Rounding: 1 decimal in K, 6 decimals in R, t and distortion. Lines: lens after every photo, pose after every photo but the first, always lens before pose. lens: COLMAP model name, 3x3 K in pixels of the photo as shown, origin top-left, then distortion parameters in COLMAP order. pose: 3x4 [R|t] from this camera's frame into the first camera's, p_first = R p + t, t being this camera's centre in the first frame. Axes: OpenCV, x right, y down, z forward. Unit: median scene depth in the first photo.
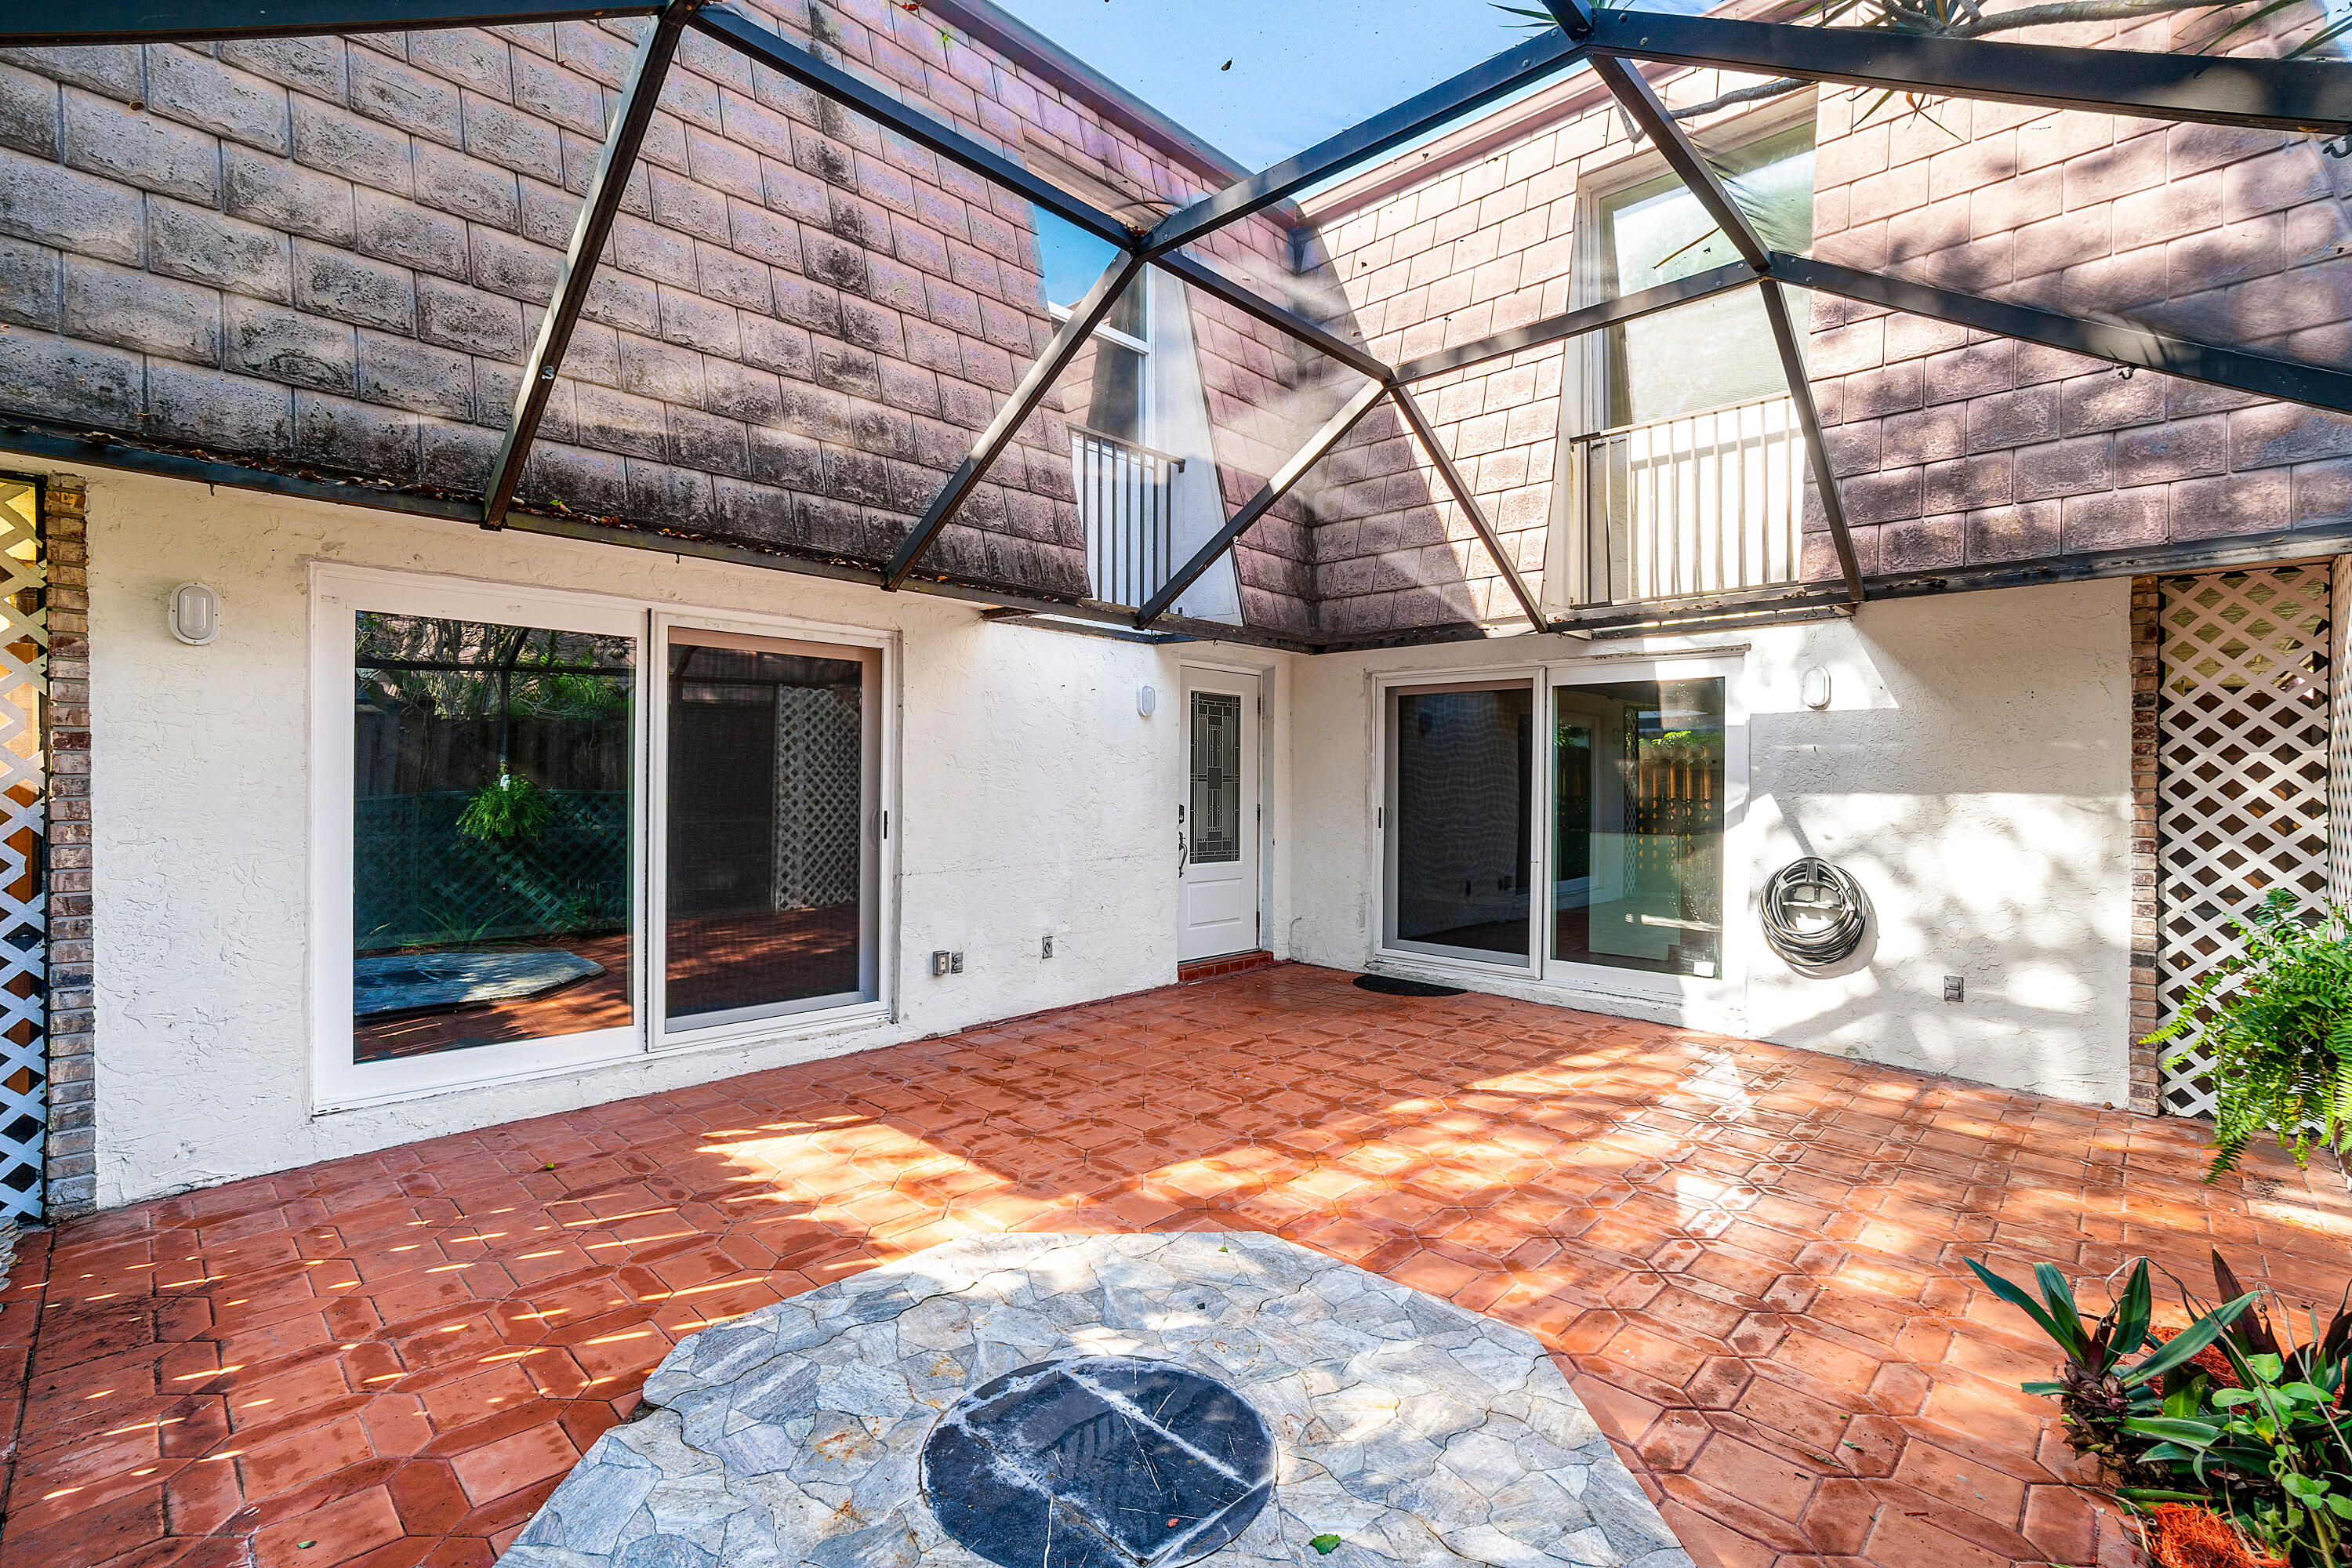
lens RADIAL K [[1053.6, 0, 1176.0], [0, 1053.6, 784.0], [0, 0, 1]] dist [-0.021340, 0.000245]
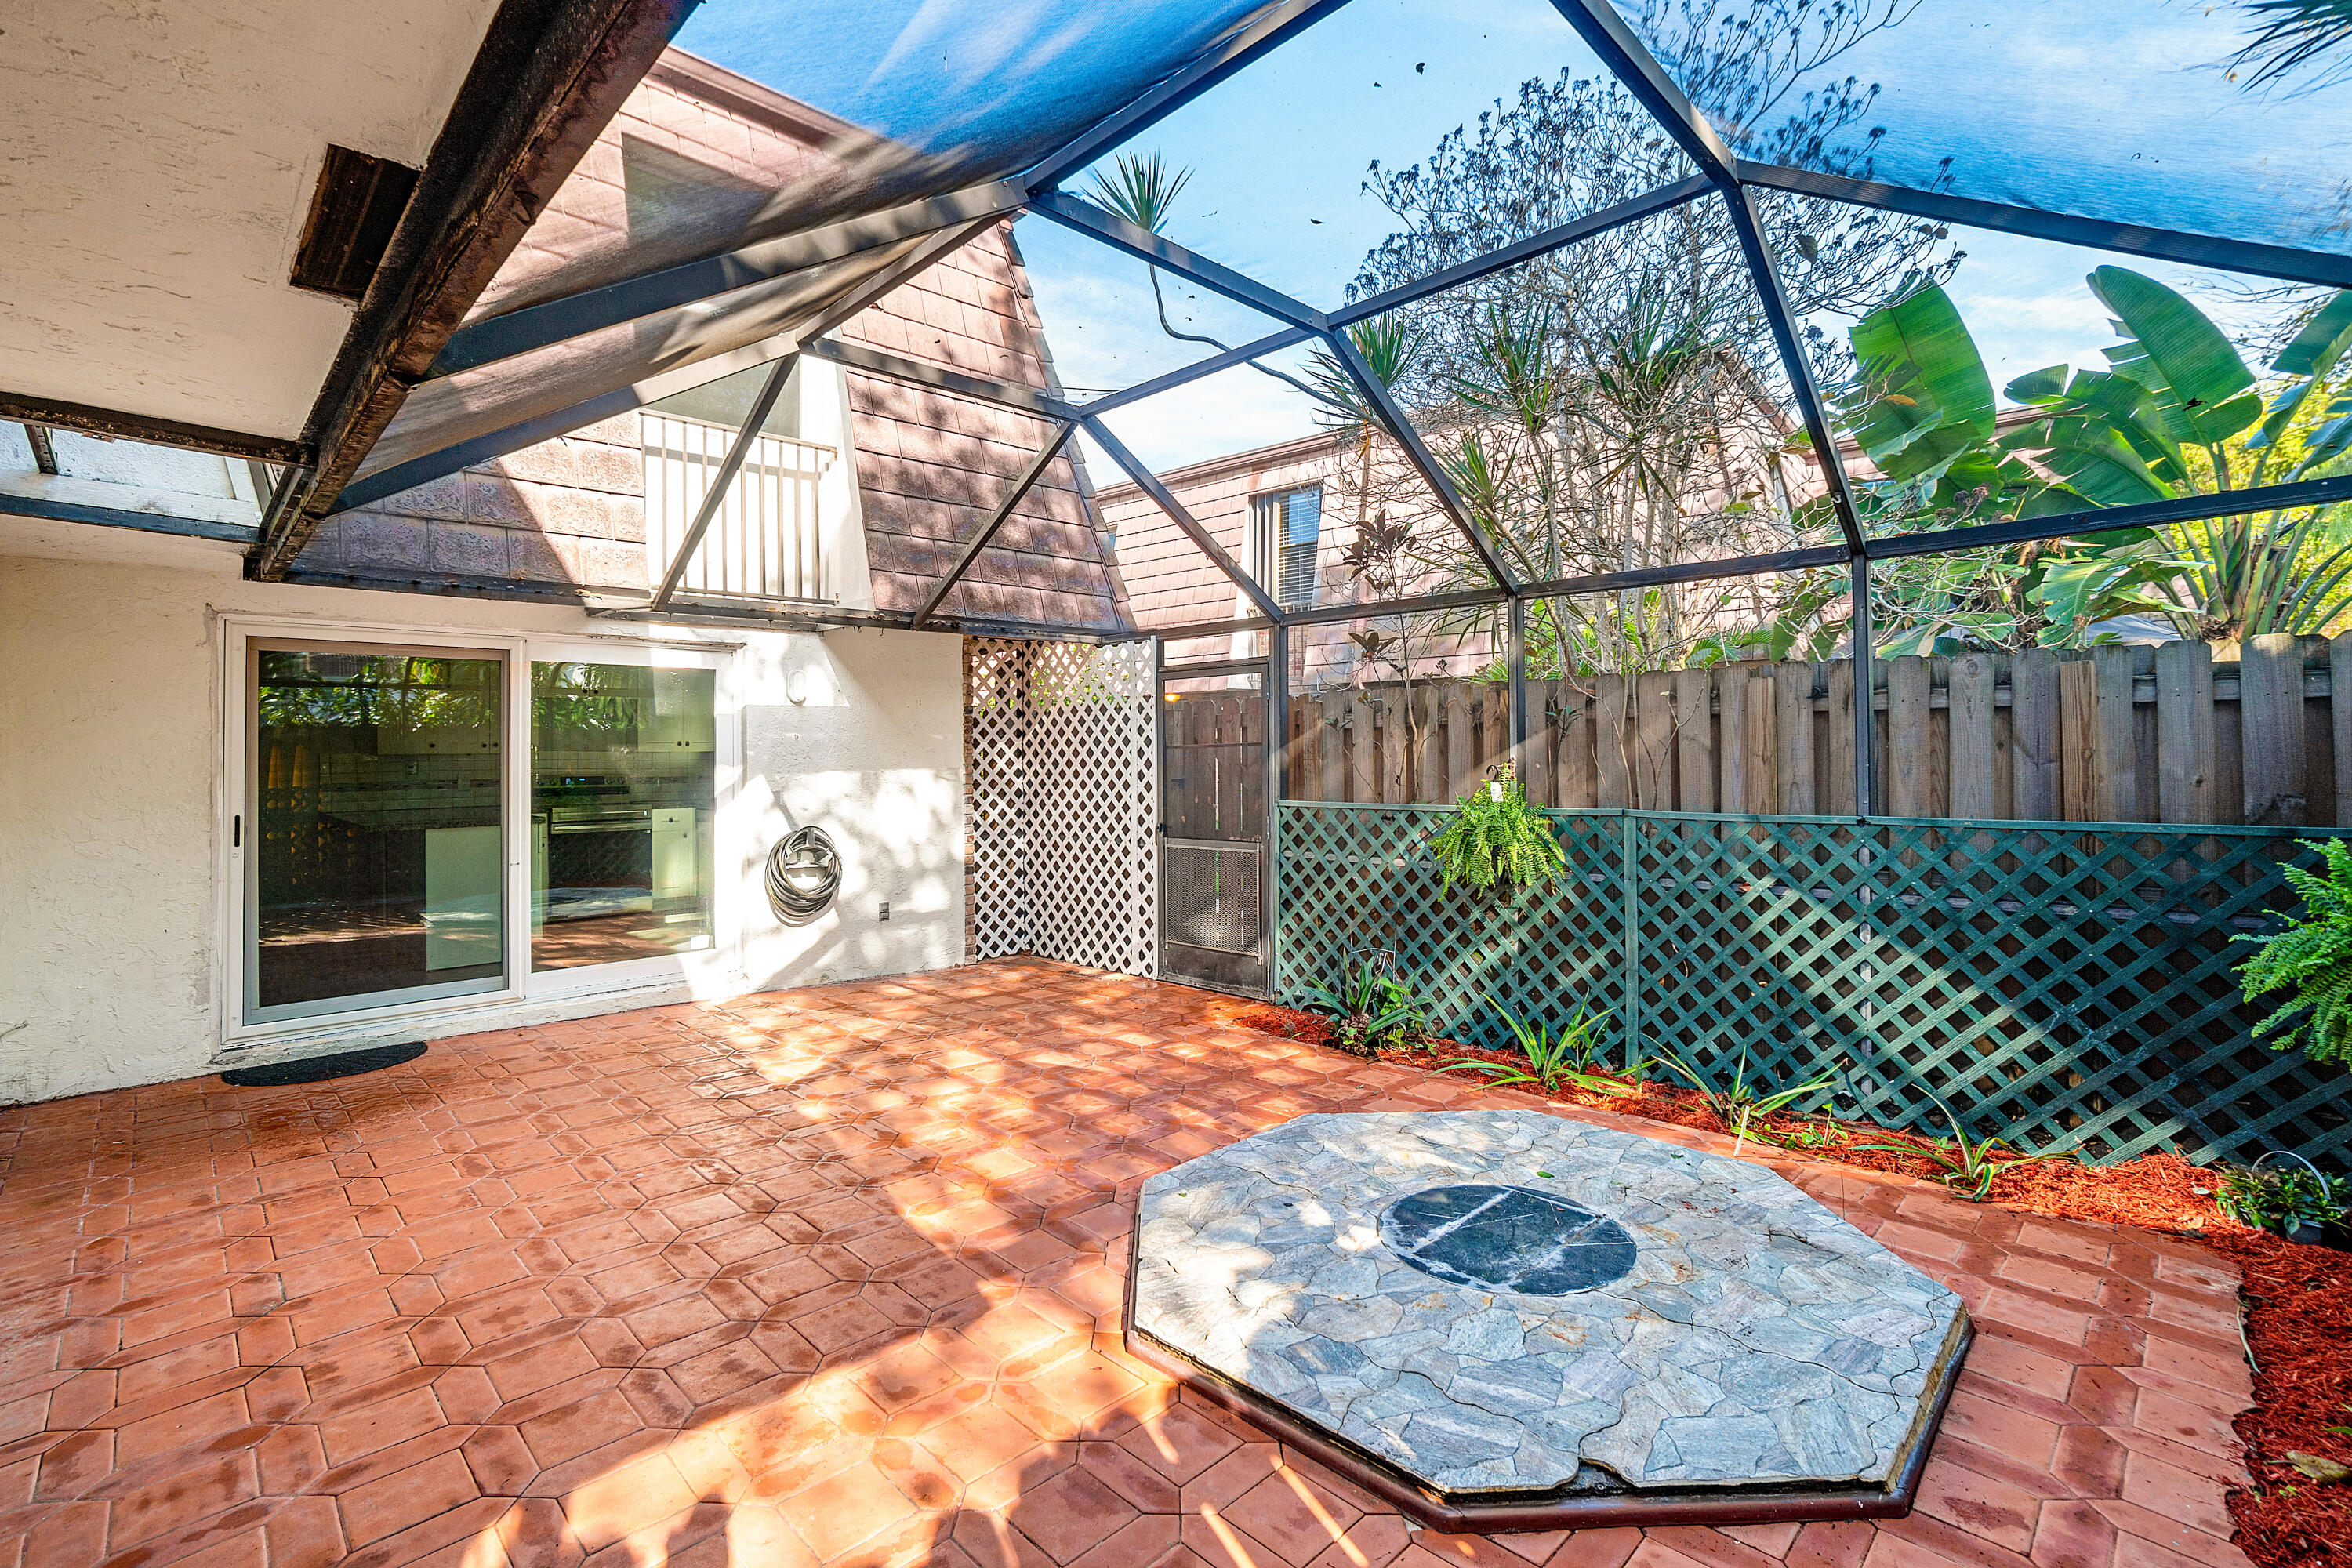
lens RADIAL K [[1023.7, 0, 1177.2], [0, 1023.7, 761.1], [0, 0, 1]] dist [-0.005093, -0.000077]
pose [[0.028530, -0.012999, 0.999508, -0.711464], [0.011099, 0.999858, 0.012687, -0.018248], [-0.999531, 0.010732, 0.028670, 0.671202]]
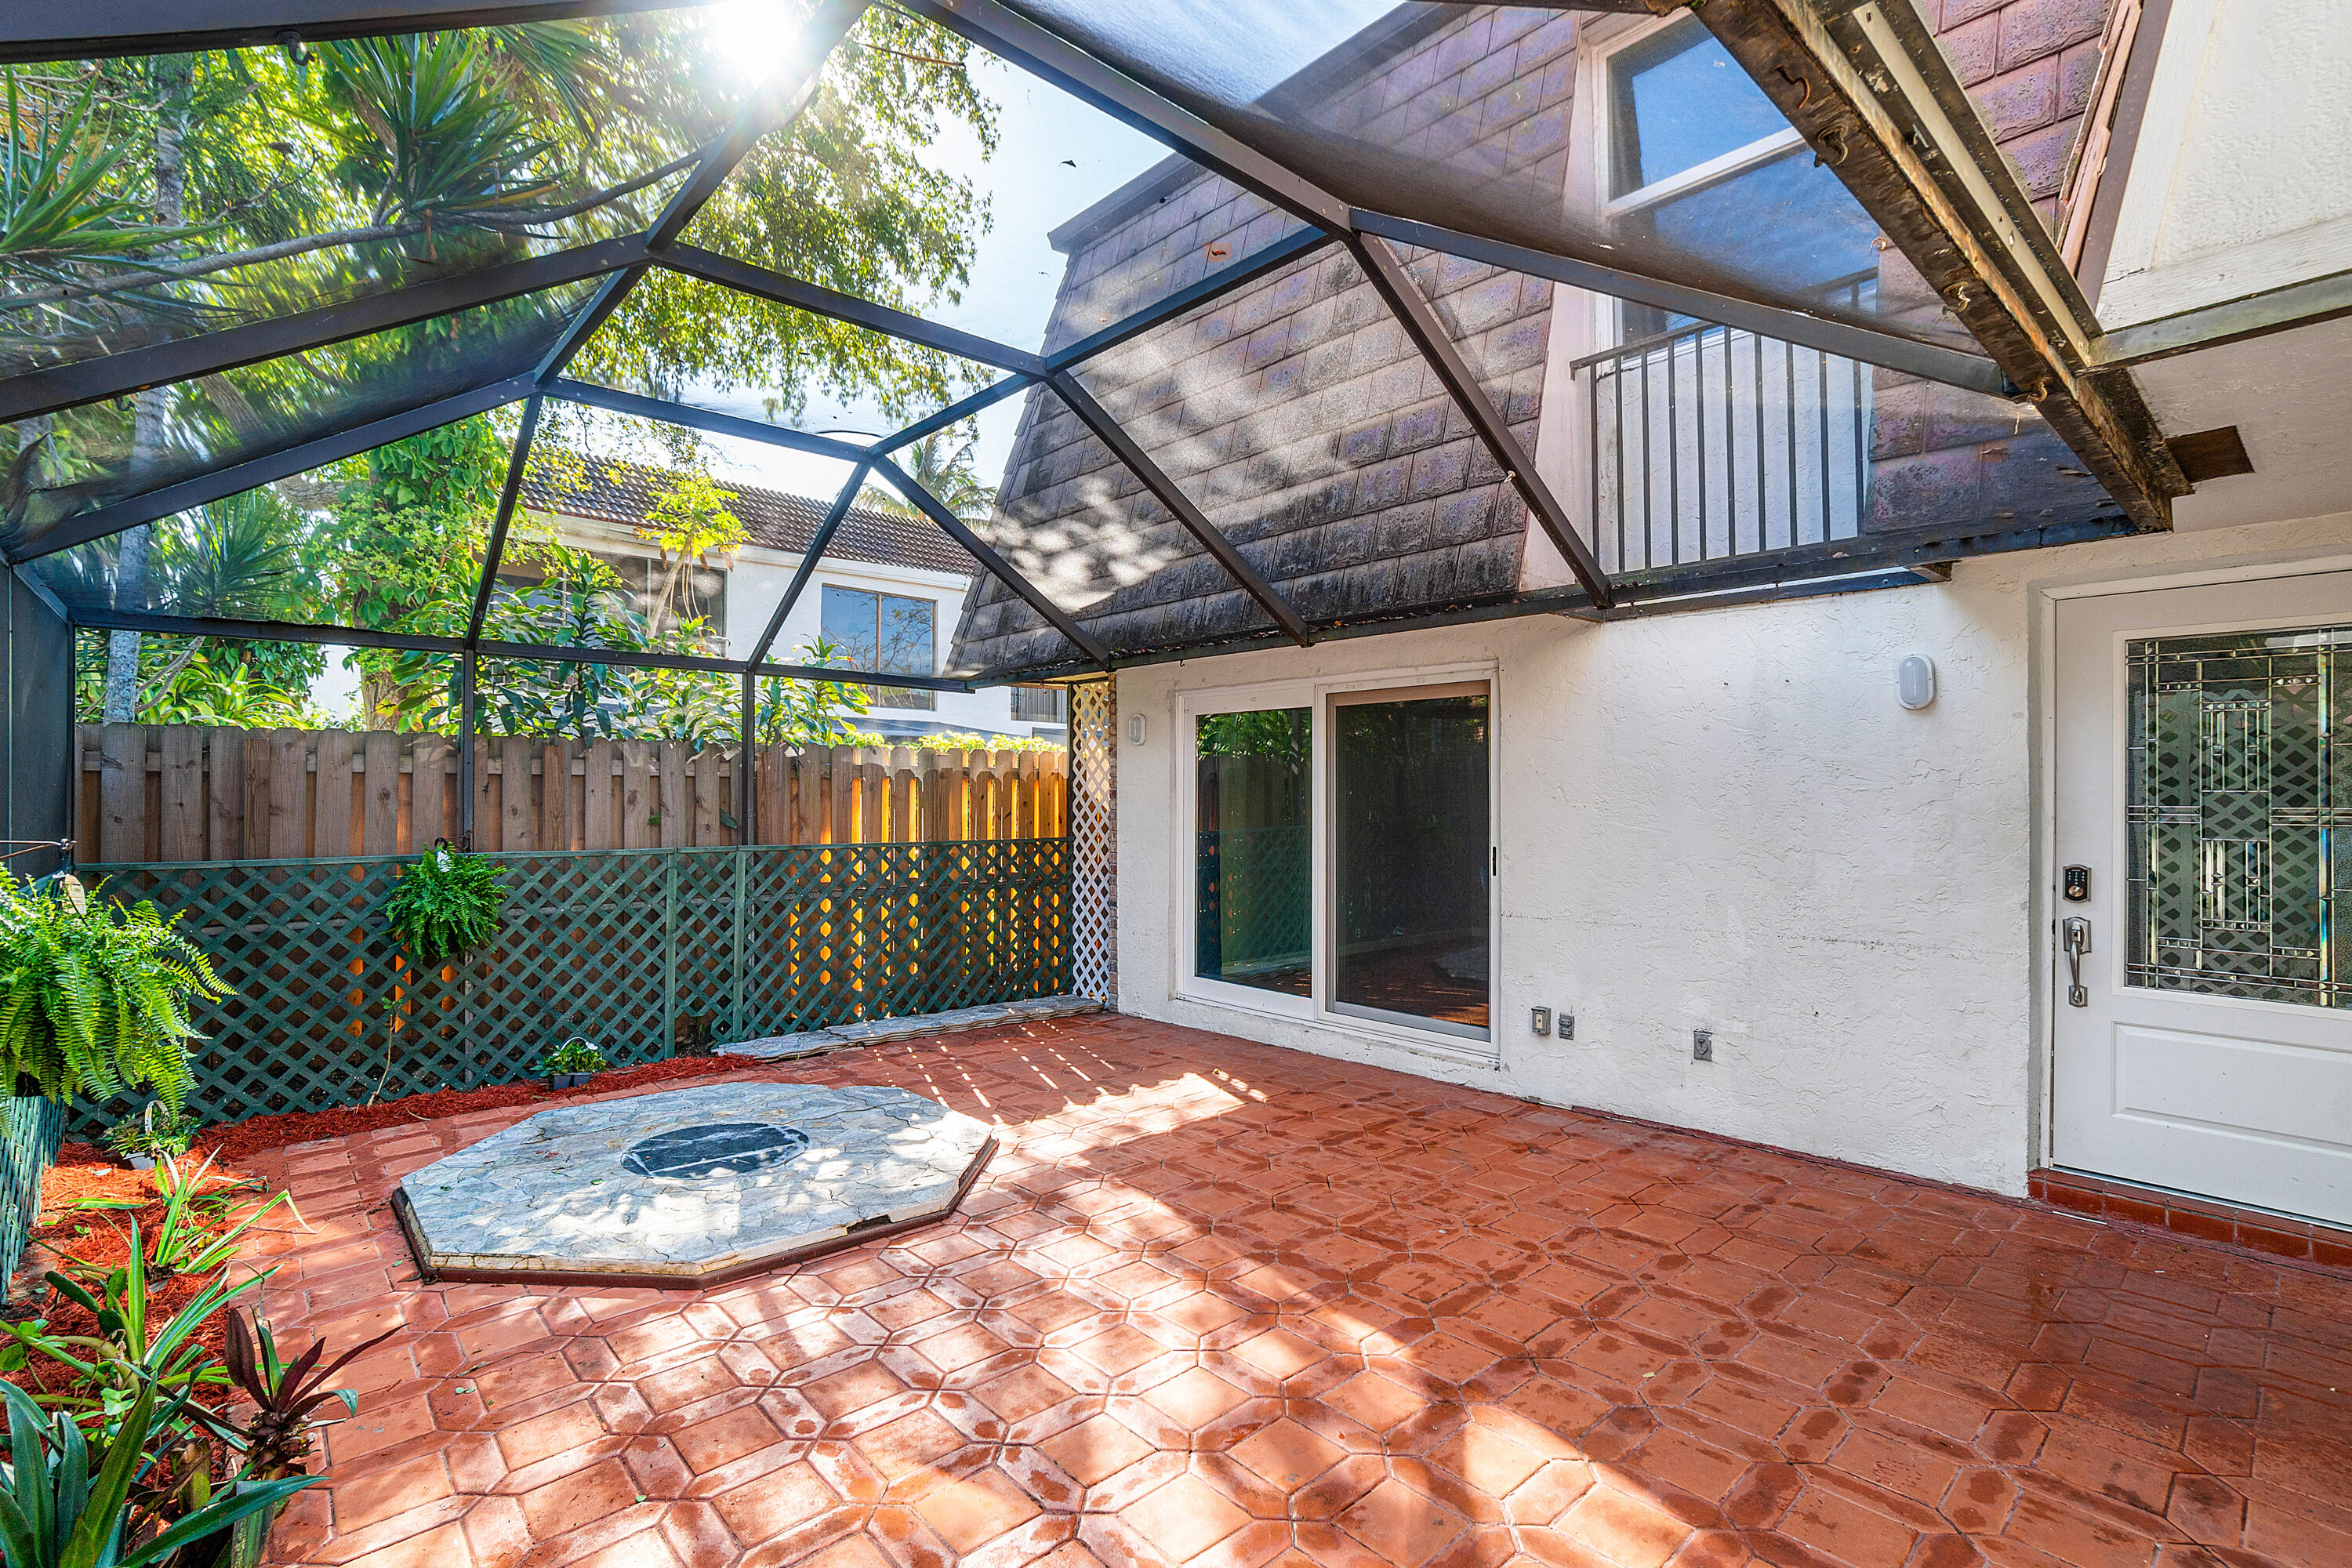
lens RADIAL K [[1101.8, 0, 1164.2], [0, 1101.8, 805.1], [0, 0, 1]] dist [-0.036843, 0.000069]
pose [[-0.095611, -0.003885, -0.995411, 0.931918], [-0.002441, 0.999990, -0.003669, -0.010501], [0.995416, 0.002079, -0.095620, 0.985637]]
